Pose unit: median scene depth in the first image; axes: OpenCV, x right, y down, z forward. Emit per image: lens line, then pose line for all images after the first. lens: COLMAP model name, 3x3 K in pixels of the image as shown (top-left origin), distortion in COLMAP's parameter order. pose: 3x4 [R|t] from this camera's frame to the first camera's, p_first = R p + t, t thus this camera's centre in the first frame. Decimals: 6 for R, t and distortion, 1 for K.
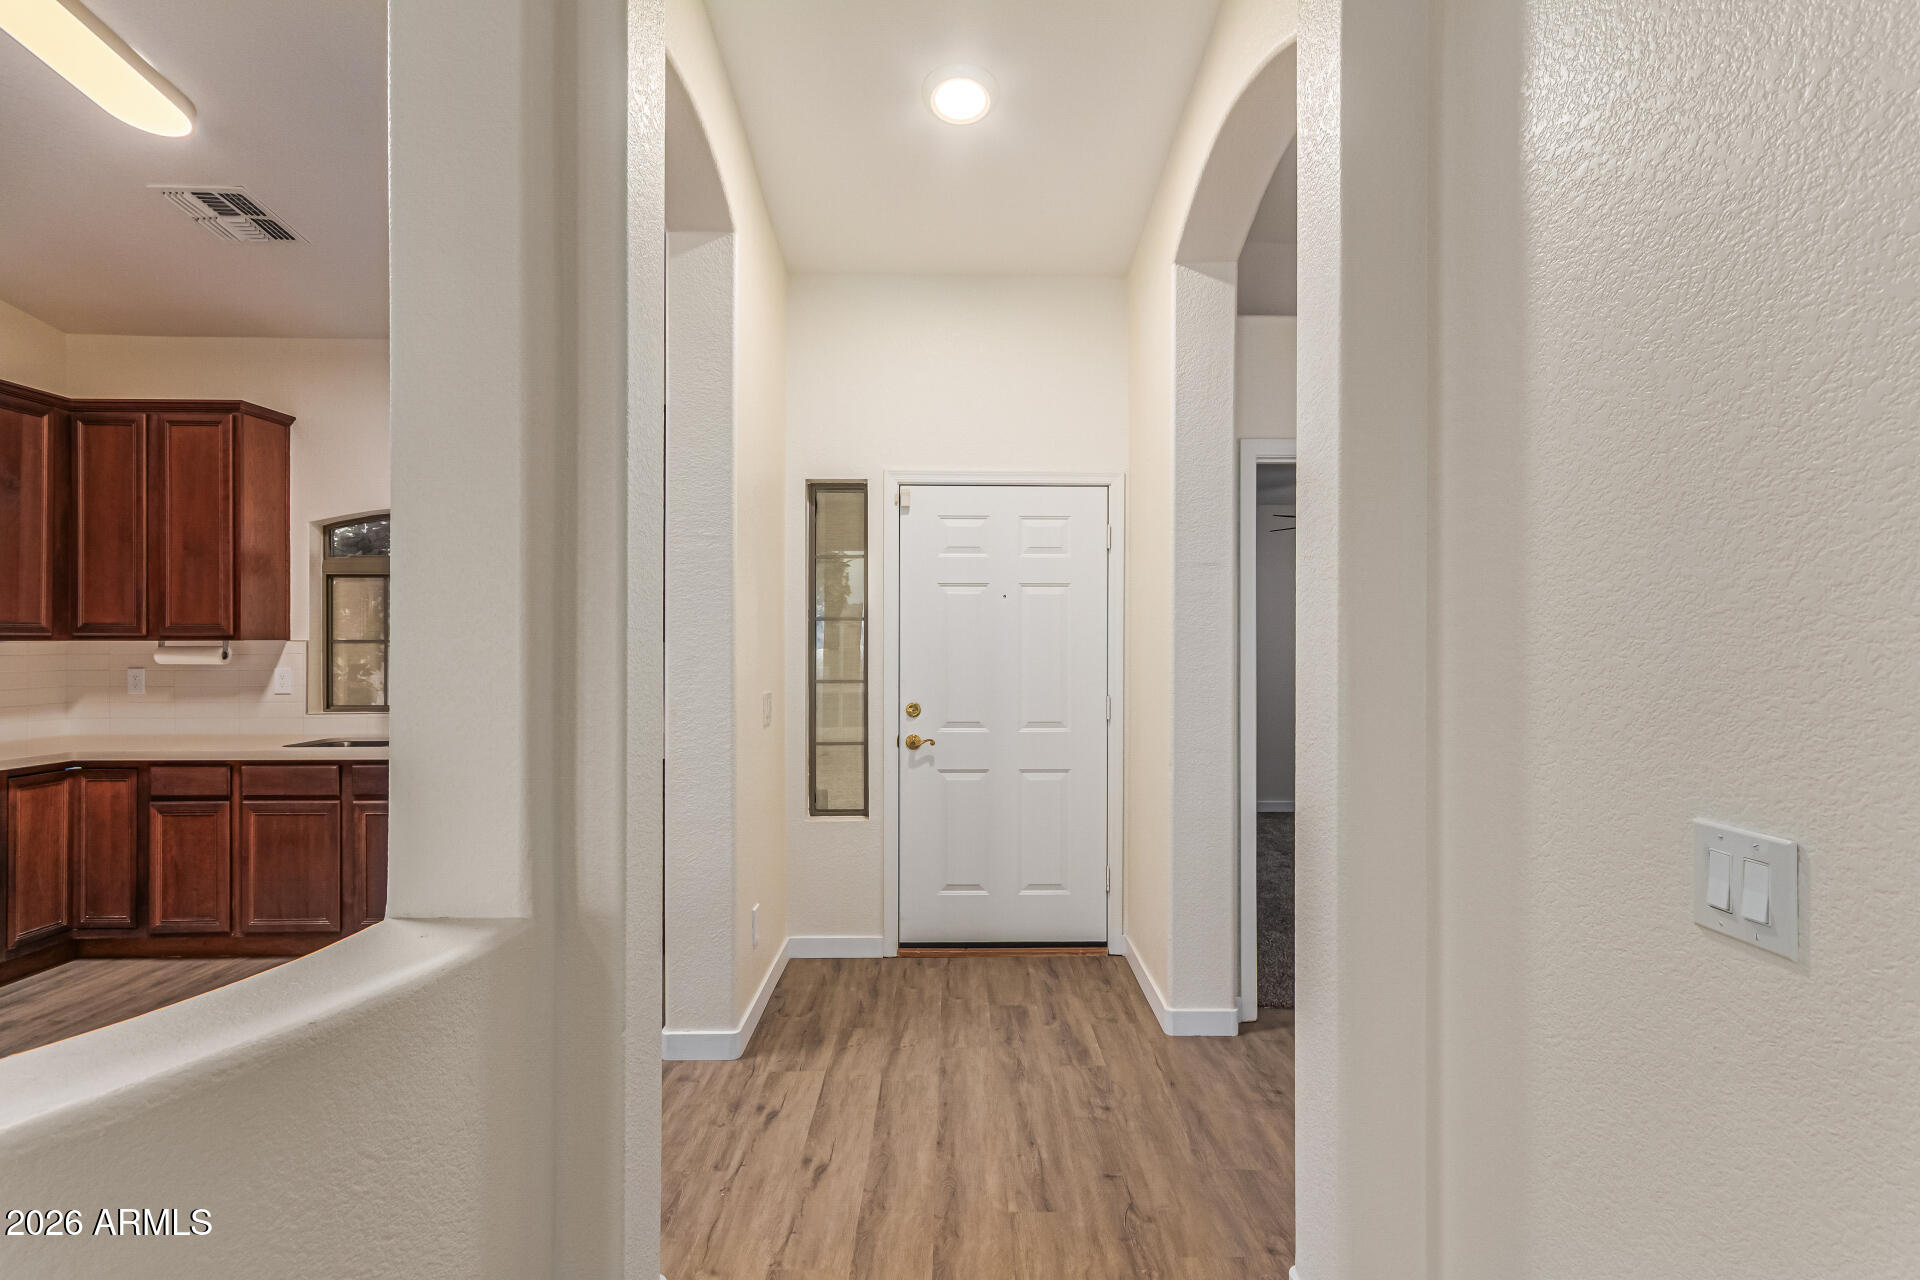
lens RADIAL K [[904.6, 0, 962.5], [0, 904.6, 639.7], [0, 0, 1]] dist [0.003438, 0.002522]
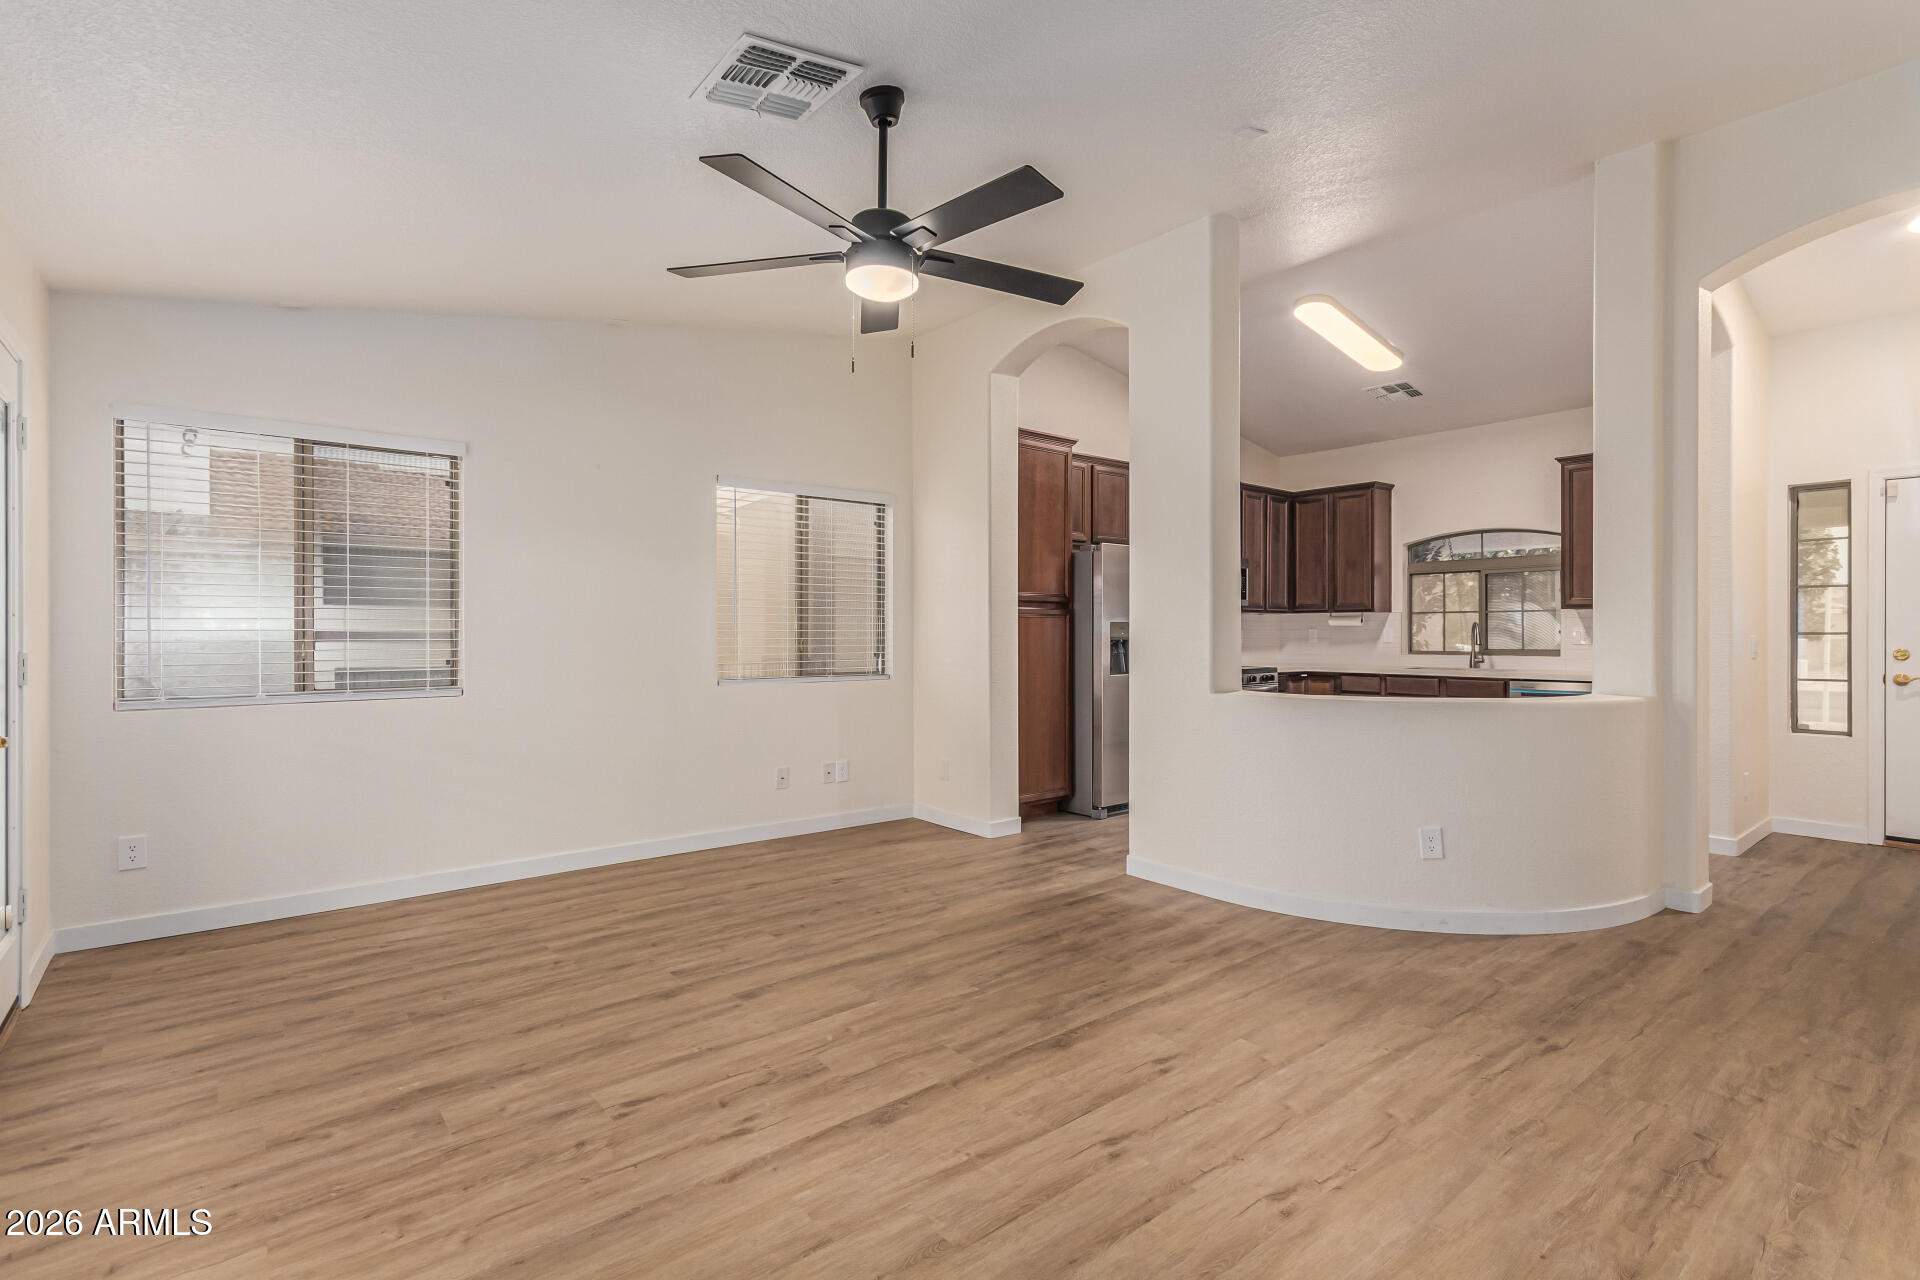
lens RADIAL K [[904.6, 0, 966.6], [0, 904.6, 635.5], [0, 0, 1]] dist [0.003438, 0.002522]
pose [[0.629227, 0.000890, -0.777221, 0.109758], [0.001533, 0.999996, 0.002386, 0.043443], [0.777220, -0.002693, 0.629223, -0.800127]]
